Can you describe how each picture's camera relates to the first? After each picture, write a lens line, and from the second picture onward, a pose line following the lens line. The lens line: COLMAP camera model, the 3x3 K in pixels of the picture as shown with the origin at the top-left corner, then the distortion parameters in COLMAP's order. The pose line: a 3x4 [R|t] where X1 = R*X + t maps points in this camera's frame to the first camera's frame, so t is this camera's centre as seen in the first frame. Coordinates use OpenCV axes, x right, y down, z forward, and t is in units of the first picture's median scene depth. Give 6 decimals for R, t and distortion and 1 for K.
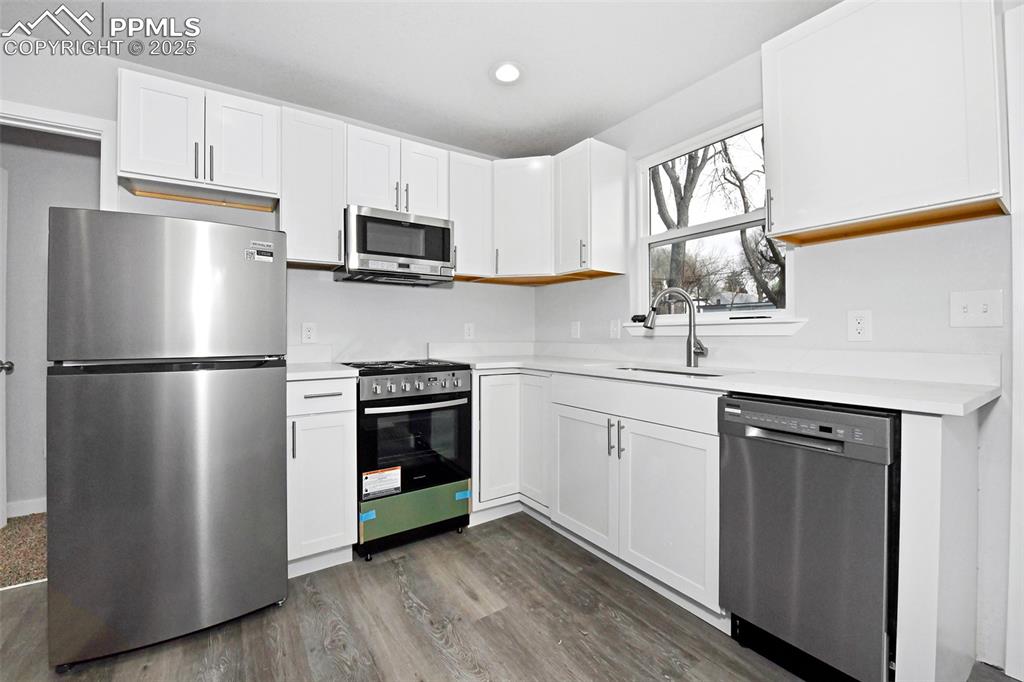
lens RADIAL K [[422.1, 0, 512.3], [0, 422.1, 336.2], [0, 0, 1]] dist [-0.001149, -0.000190]
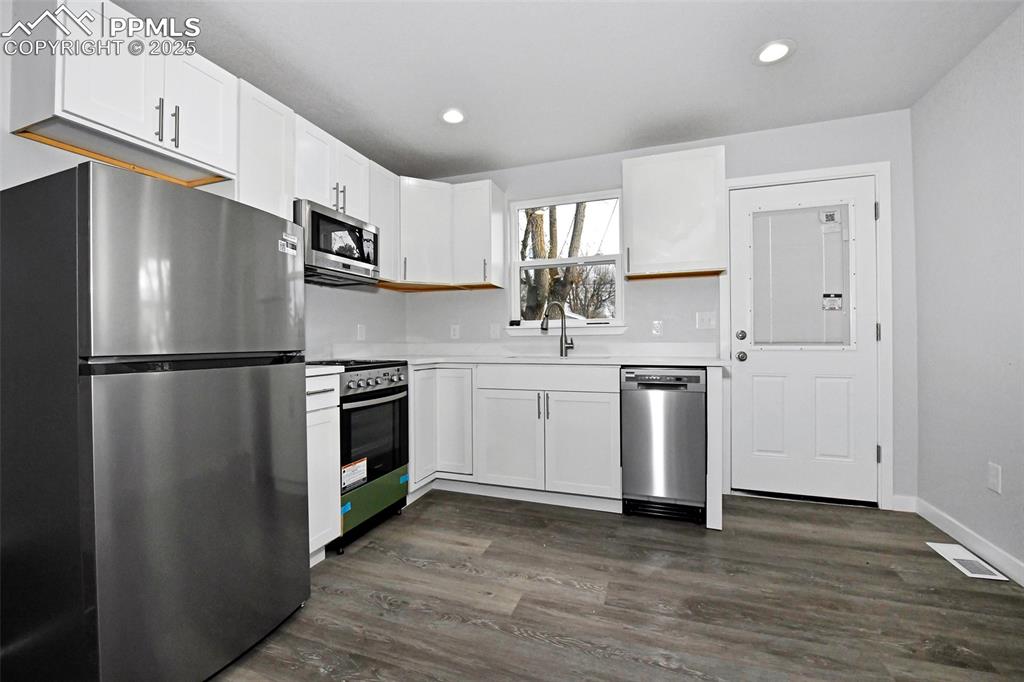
lens RADIAL K [[420.9, 0, 510.3], [0, 420.9, 345.8], [0, 0, 1]] dist [-0.001055, -0.000300]
pose [[0.805443, -0.011038, 0.592570, -0.597007], [0.010888, 0.999933, 0.003826, 0.028727], [-0.592573, 0.003371, 0.805510, -0.062972]]
